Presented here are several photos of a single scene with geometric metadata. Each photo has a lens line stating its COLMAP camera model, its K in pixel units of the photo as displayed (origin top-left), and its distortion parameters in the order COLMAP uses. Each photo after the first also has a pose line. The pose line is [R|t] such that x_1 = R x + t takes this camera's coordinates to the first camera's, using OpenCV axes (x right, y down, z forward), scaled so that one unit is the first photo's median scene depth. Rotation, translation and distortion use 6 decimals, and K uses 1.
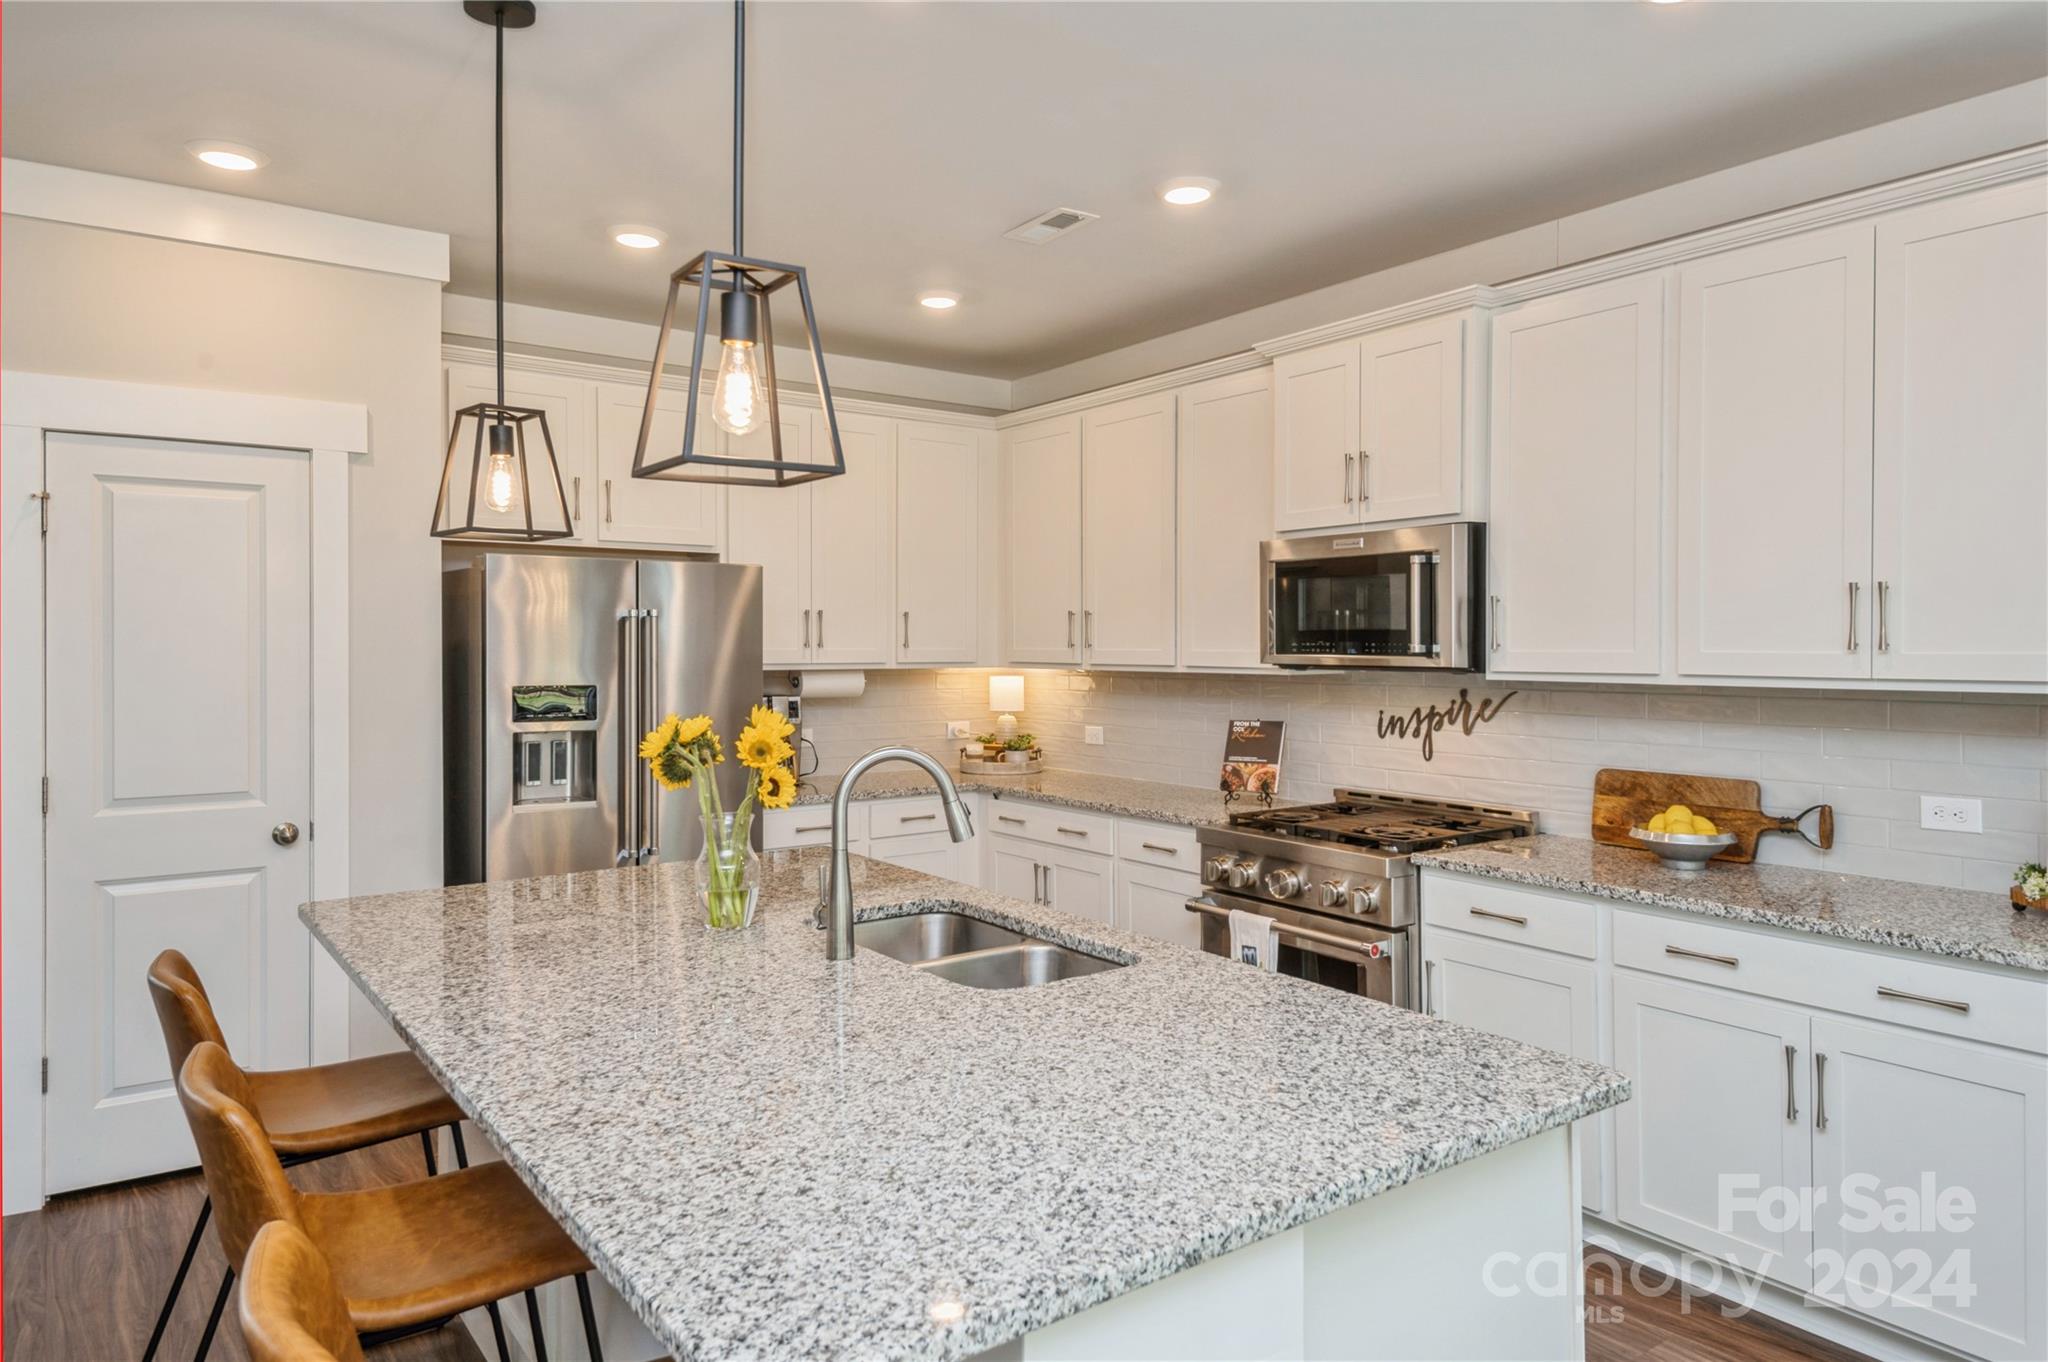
lens RADIAL K [[1315.7, 0, 1024.0], [0, 1315.7, 681.0], [0, 0, 1]] dist [0.145129, -0.112953]
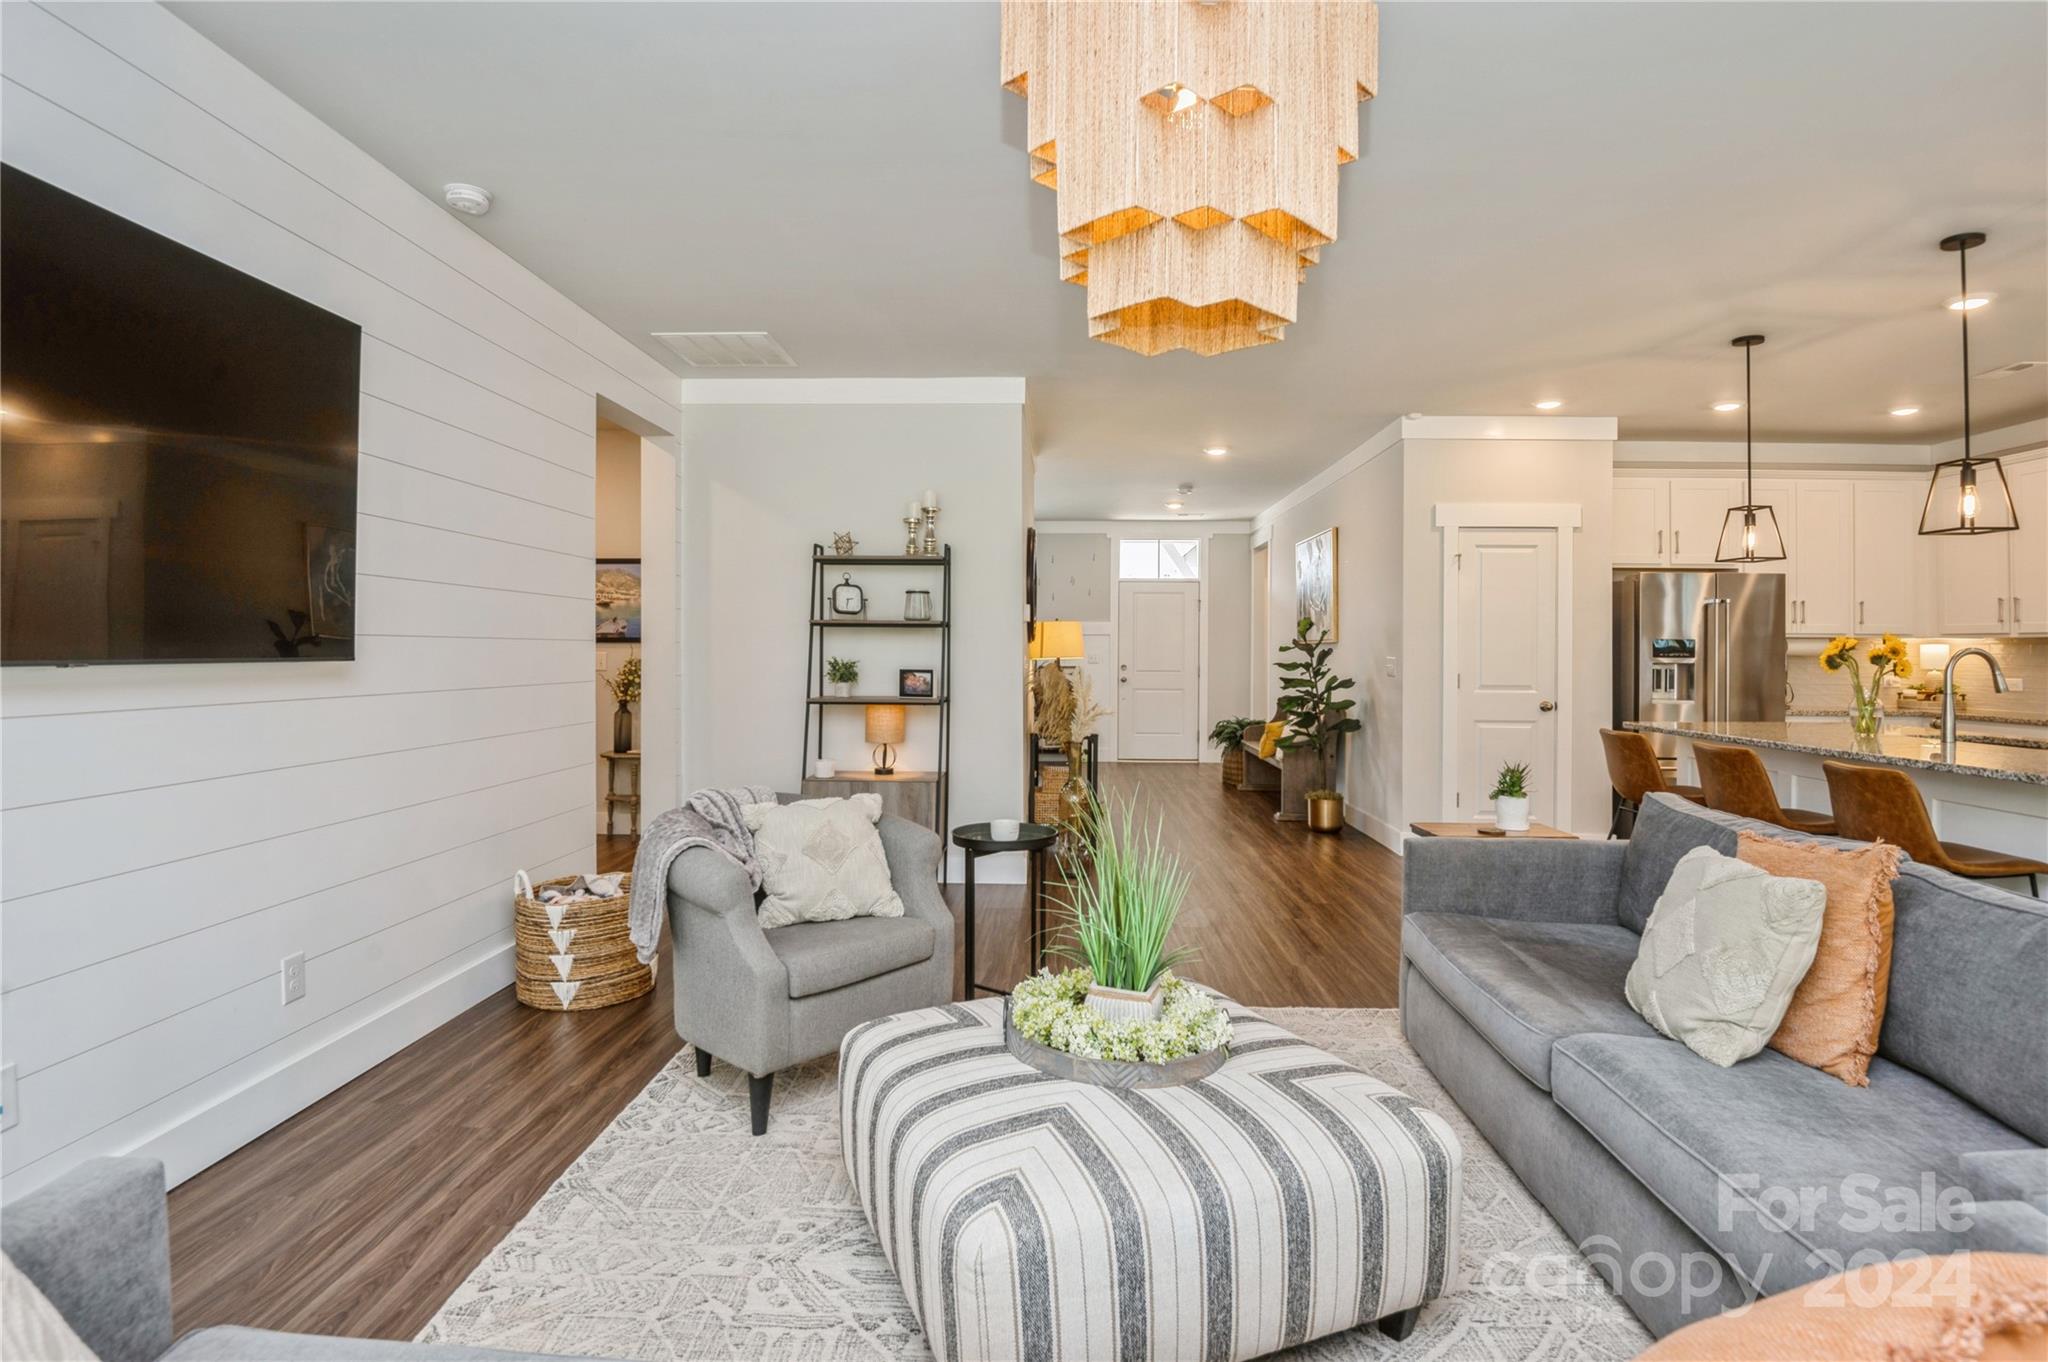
lens RADIAL K [[1034.2, 0, 1028.2], [0, 1034.2, 644.7], [0, 0, 1]] dist [-0.000320, -0.026086]
pose [[0.800411, 0.002441, -0.599447, -0.230361], [-0.023523, 0.999349, -0.027339, 0.081987], [0.598990, 0.035984, 0.799948, -0.829392]]
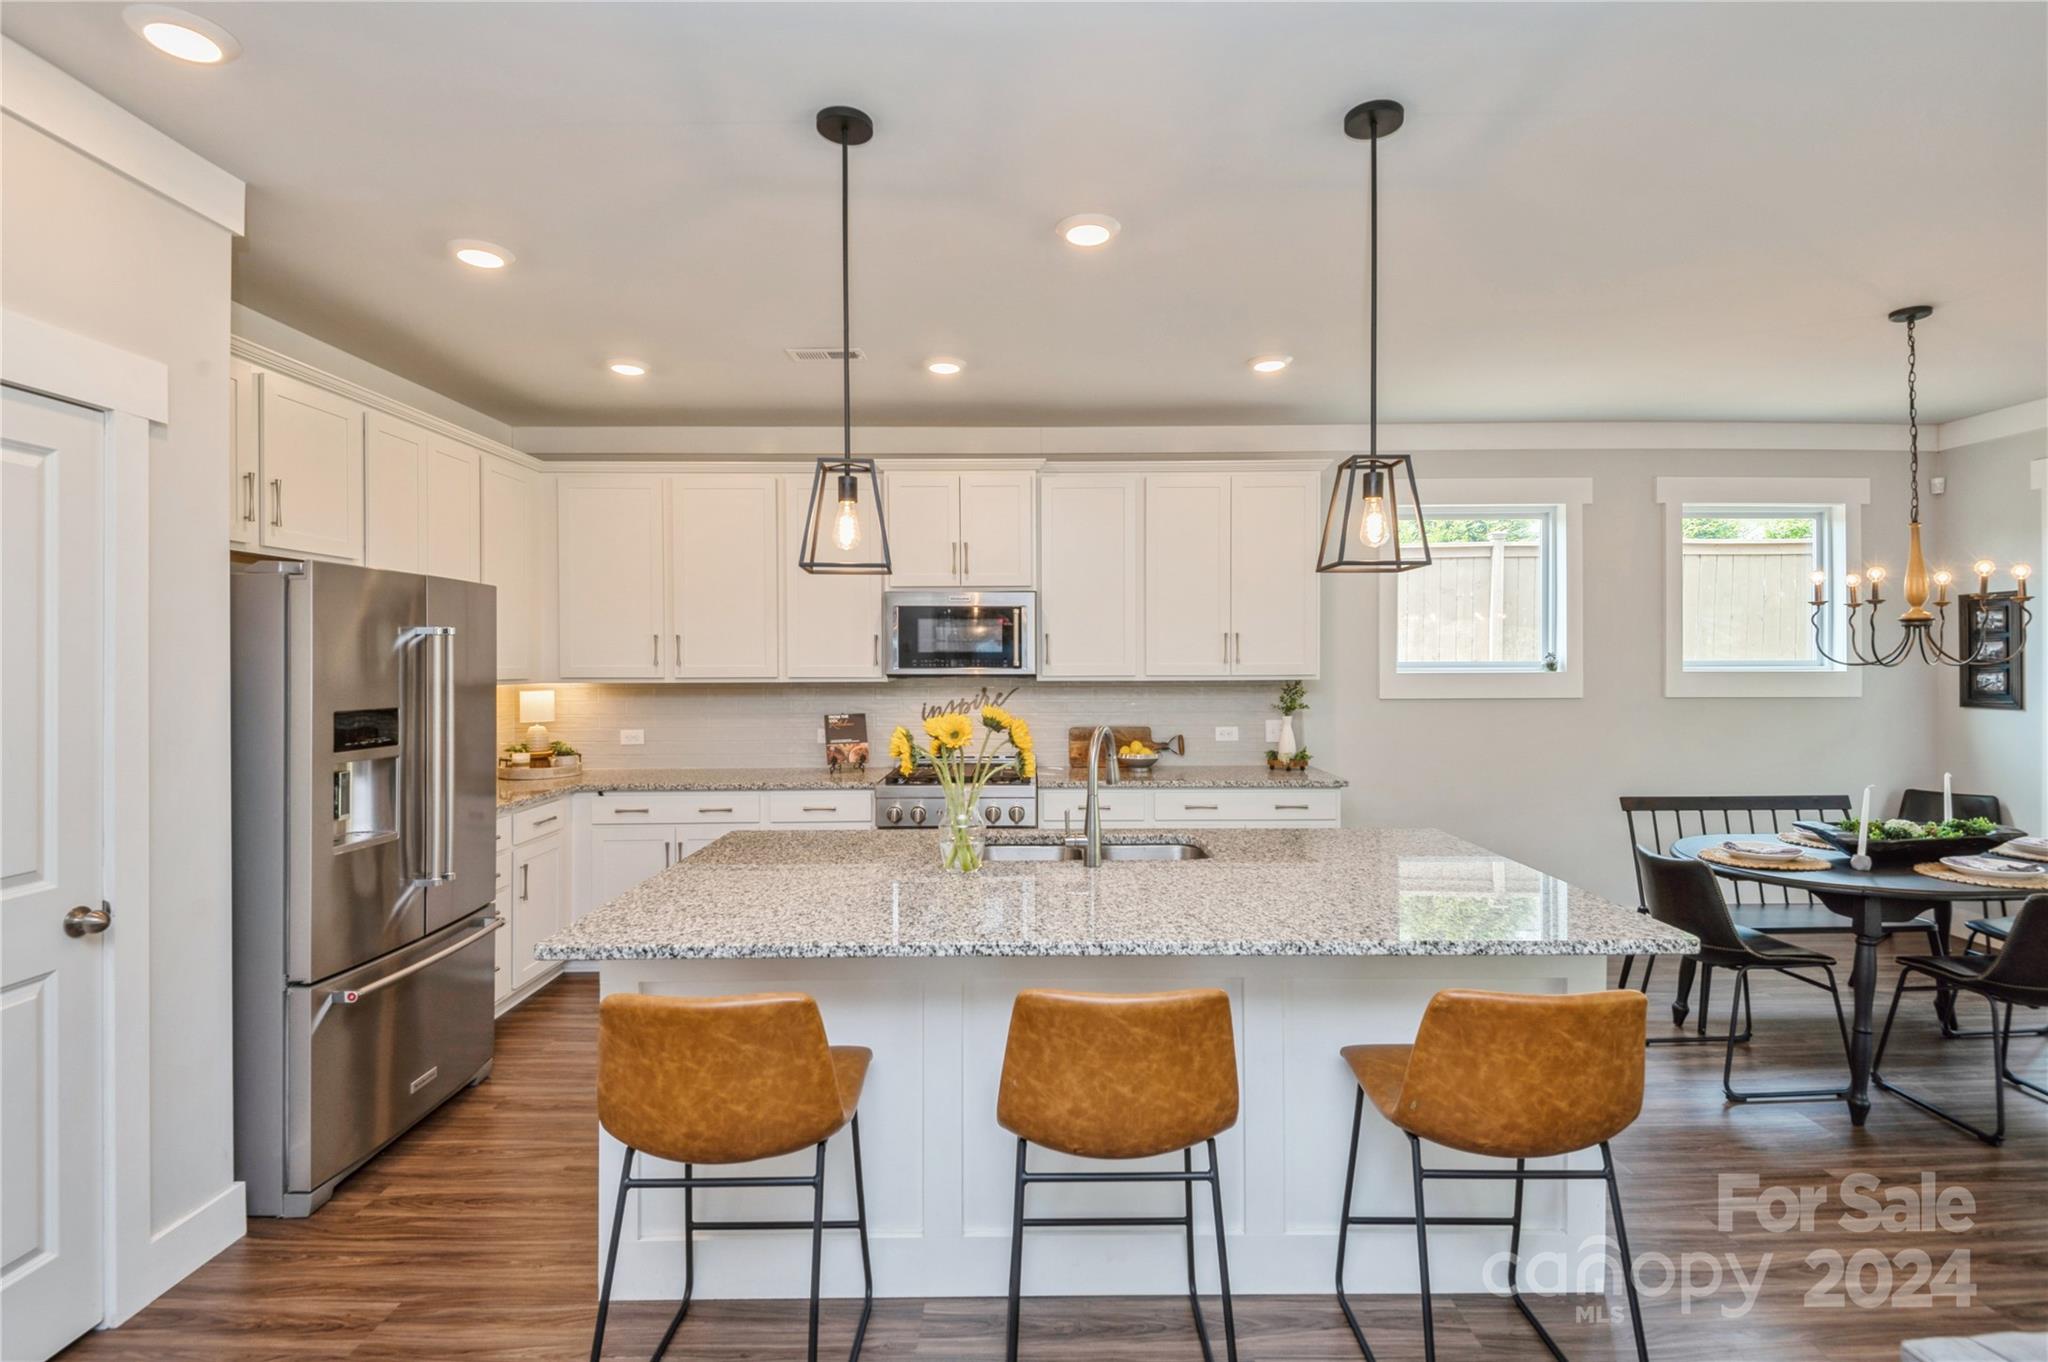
lens RADIAL K [[958.4, 0, 1019.7], [0, 958.4, 660.1], [0, 0, 1]] dist [0.033172, -0.030930]
pose [[0.570059, -0.000635, 0.821603, -0.711434], [0.026160, 0.999507, -0.017378, -0.007160], [-0.821187, 0.031399, 0.569795, 0.296369]]
